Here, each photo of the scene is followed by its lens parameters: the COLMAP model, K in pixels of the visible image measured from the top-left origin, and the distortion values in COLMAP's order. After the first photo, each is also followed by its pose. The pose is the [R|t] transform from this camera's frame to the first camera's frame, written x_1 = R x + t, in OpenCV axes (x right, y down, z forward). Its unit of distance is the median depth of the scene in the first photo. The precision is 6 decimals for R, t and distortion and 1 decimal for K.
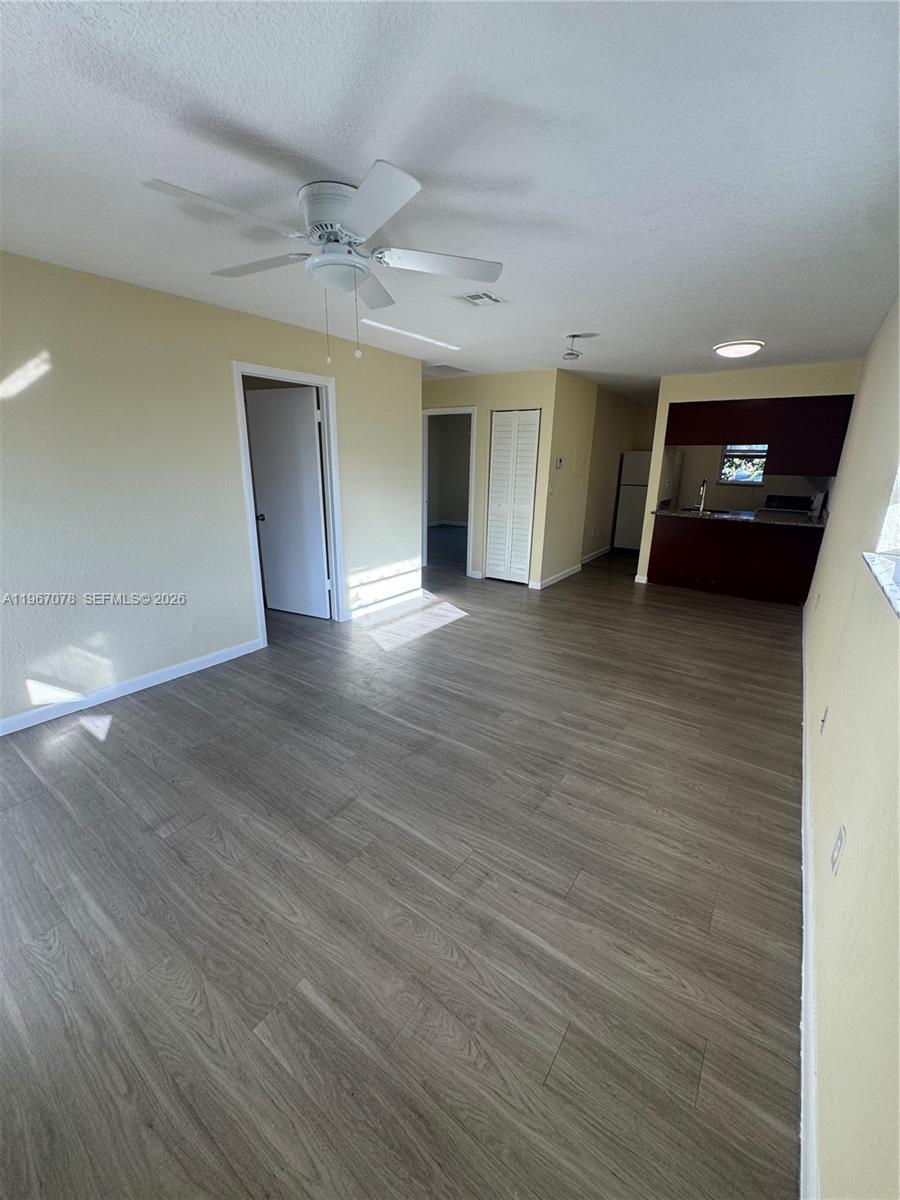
lens RADIAL K [[478.7, 0, 450.0], [0, 478.7, 600.0], [0, 0, 1]] dist [-0.002684, -0.000157]
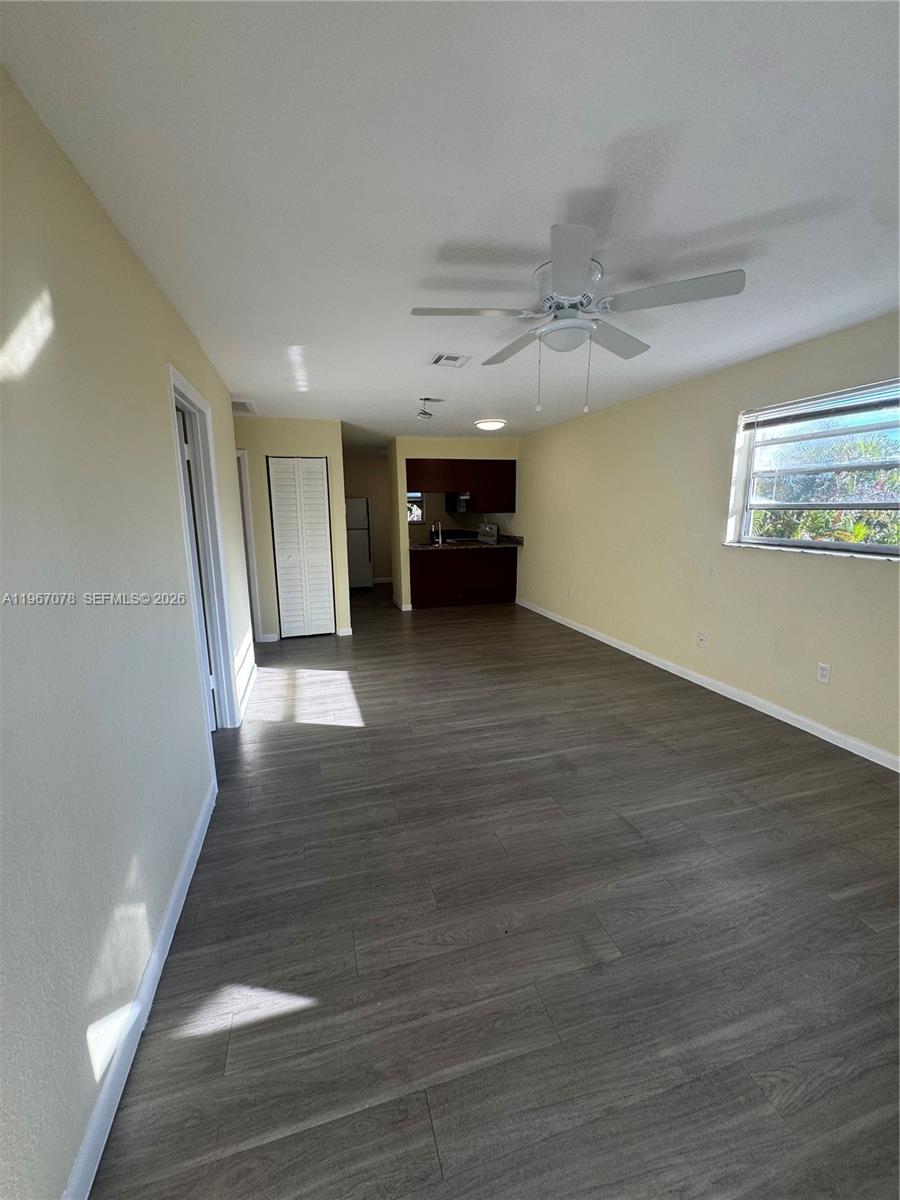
lens RADIAL K [[482.8, 0, 450.0], [0, 482.8, 600.0], [0, 0, 1]] dist [-0.003776, 0.000527]
pose [[0.615625, -0.170526, 0.769367, -0.859388], [0.246270, 0.969039, 0.017724, -0.115043], [-0.748570, 0.178561, 0.638561, 0.385303]]
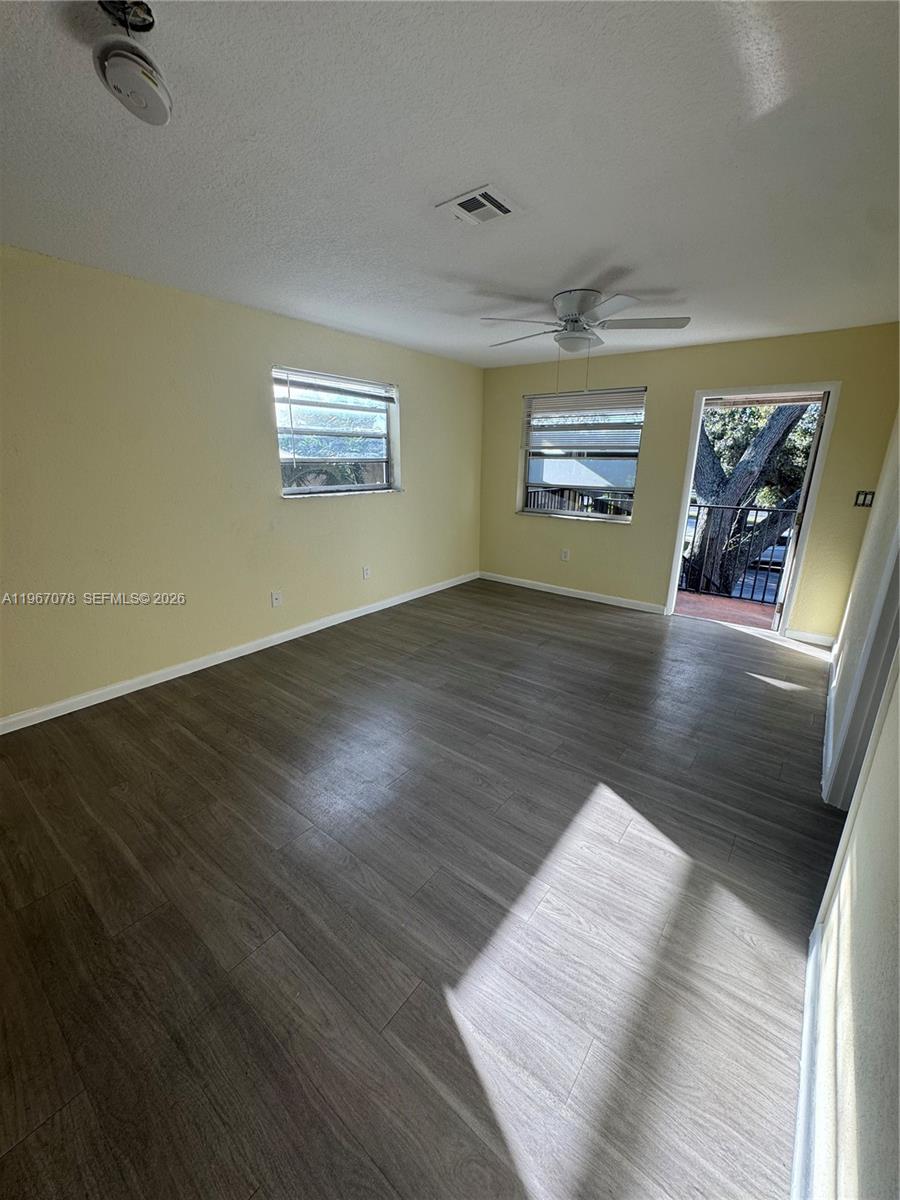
lens RADIAL K [[478.7, 0, 450.0], [0, 478.7, 600.0], [0, 0, 1]] dist [-0.002684, -0.000157]
pose [[-0.998754, -0.036928, 0.033562, 0.059785], [-0.012289, 0.833876, 0.551815, -0.534020], [-0.048364, 0.550715, -0.833291, 1.795879]]
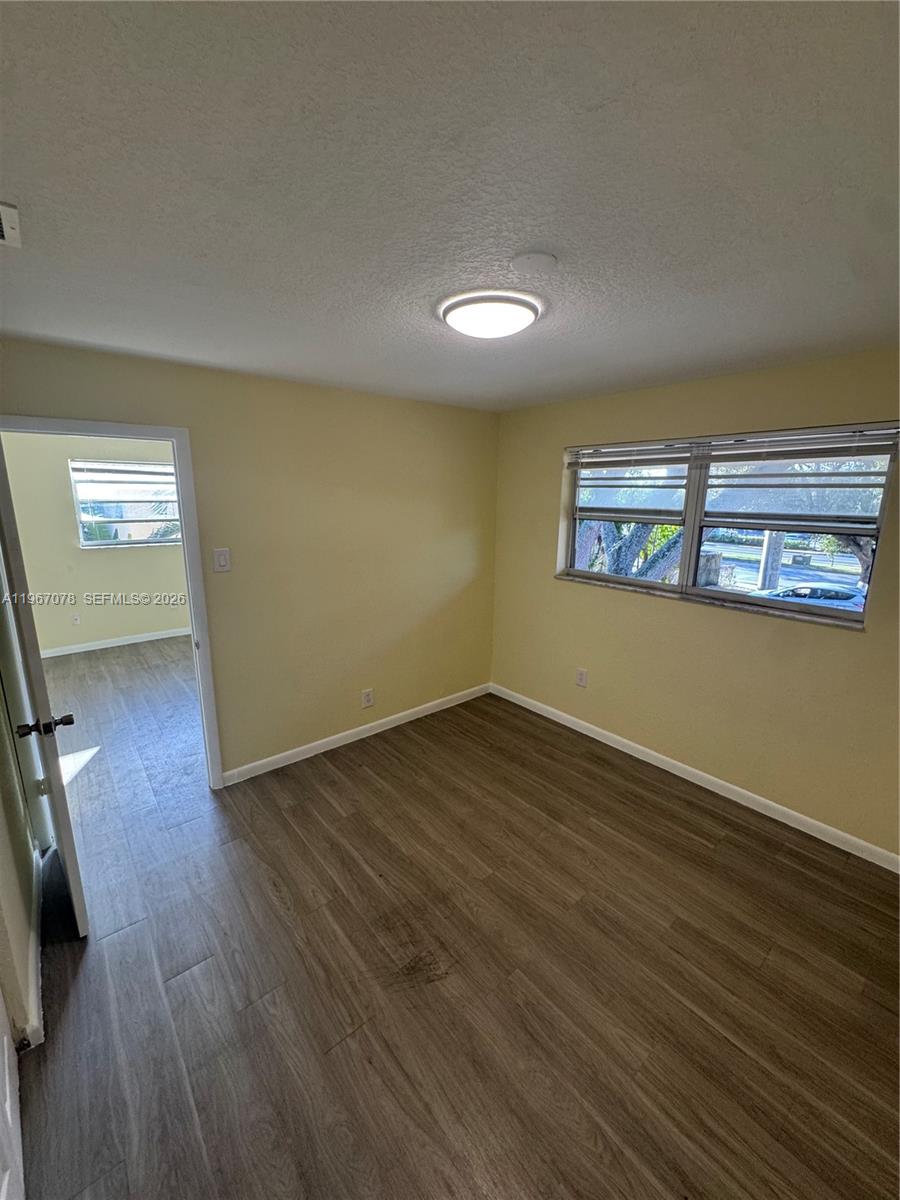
lens RADIAL K [[482.8, 0, 450.0], [0, 482.8, 600.0], [0, 0, 1]] dist [-0.003776, 0.000527]
pose [[-0.968118, -0.081135, 0.236991, -1.224969], [0.044261, 0.875801, 0.480639, -0.691786], [-0.246554, 0.475805, -0.844287, 1.892791]]
